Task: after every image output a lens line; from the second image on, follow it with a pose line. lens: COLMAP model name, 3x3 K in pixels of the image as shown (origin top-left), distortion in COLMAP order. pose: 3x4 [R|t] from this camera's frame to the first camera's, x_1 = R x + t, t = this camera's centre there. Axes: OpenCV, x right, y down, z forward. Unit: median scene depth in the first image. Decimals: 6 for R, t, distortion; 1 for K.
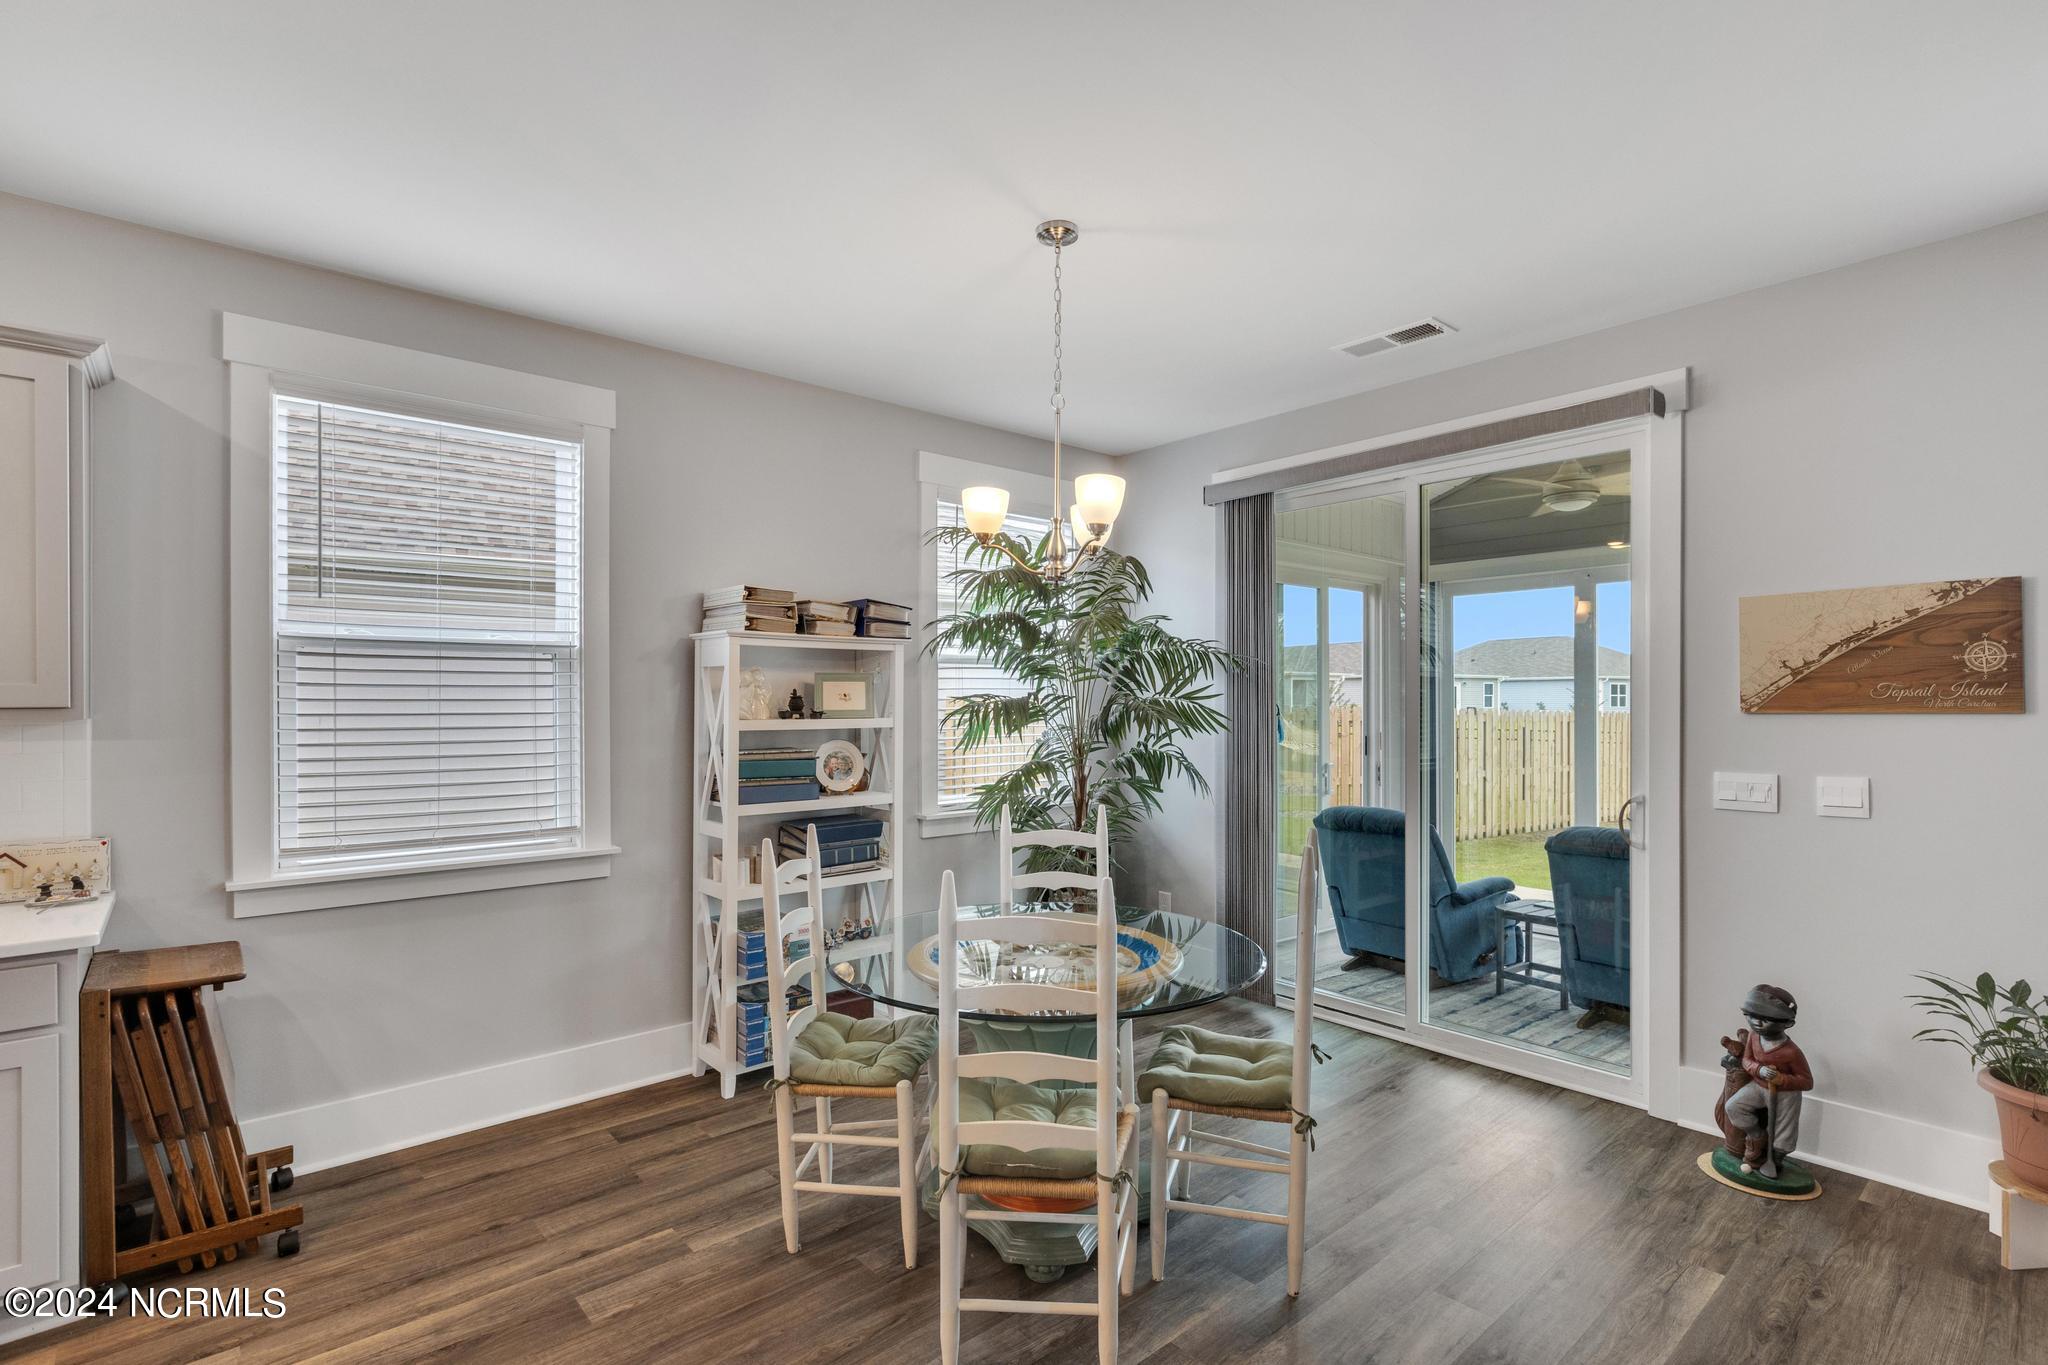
lens RADIAL K [[967.7, 0, 1026.2], [0, 967.7, 700.3], [0, 0, 1]] dist [-0.003075, -0.000320]
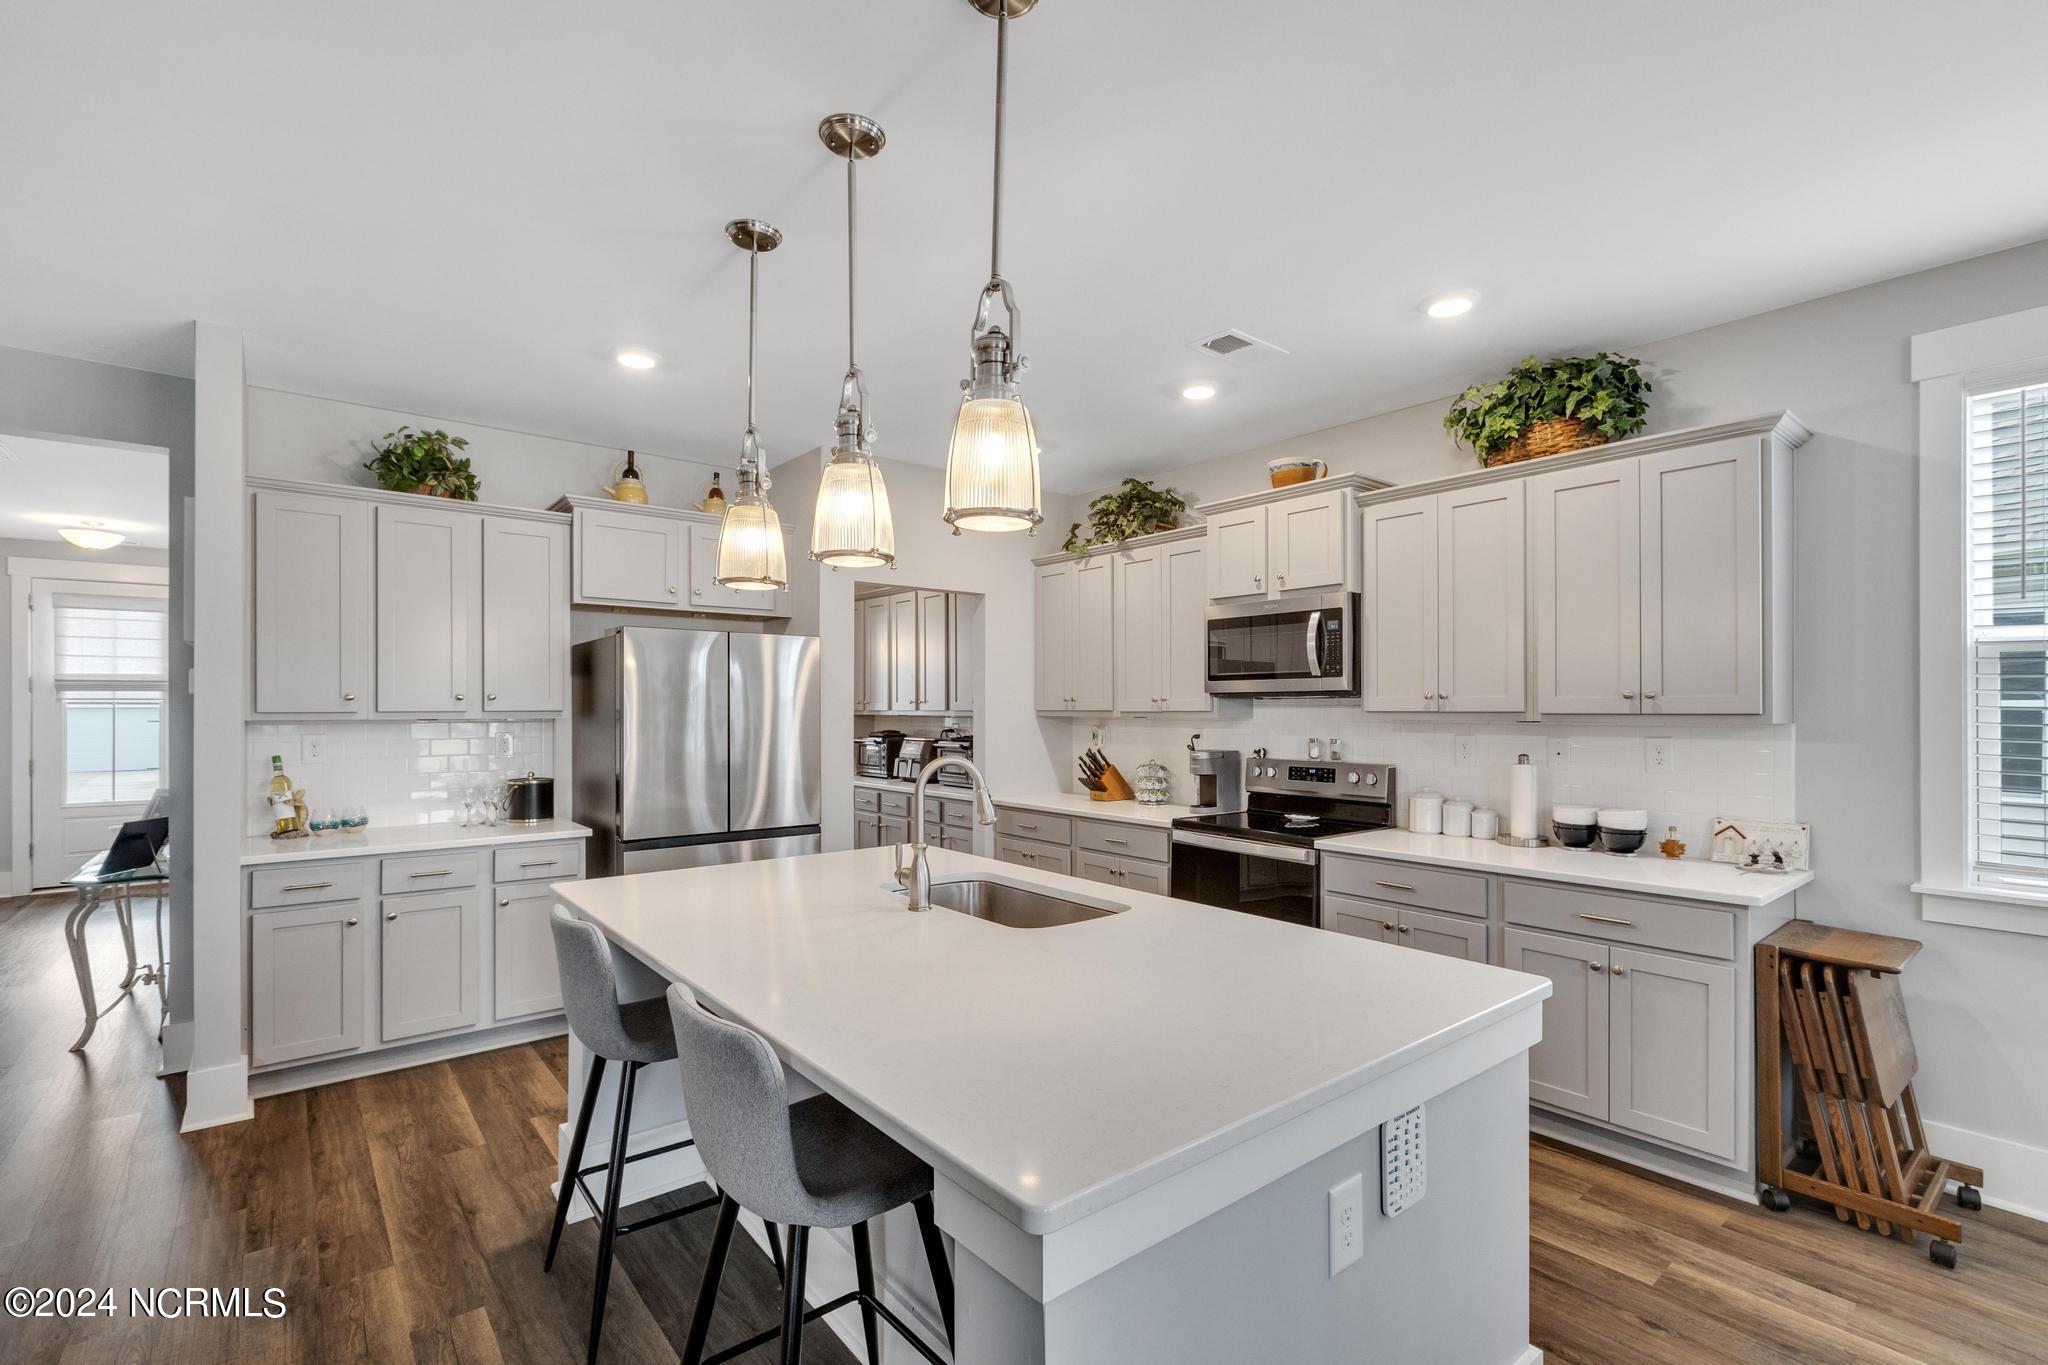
lens RADIAL K [[905.8, 0, 1024.4], [0, 905.8, 705.9], [0, 0, 1]] dist [-0.004241, -0.000225]
pose [[-0.031310, -0.001216, -0.999509, 0.168461], [-0.000158, 0.999999, -0.001212, -0.001374], [0.999510, 0.000120, -0.031310, 0.070220]]
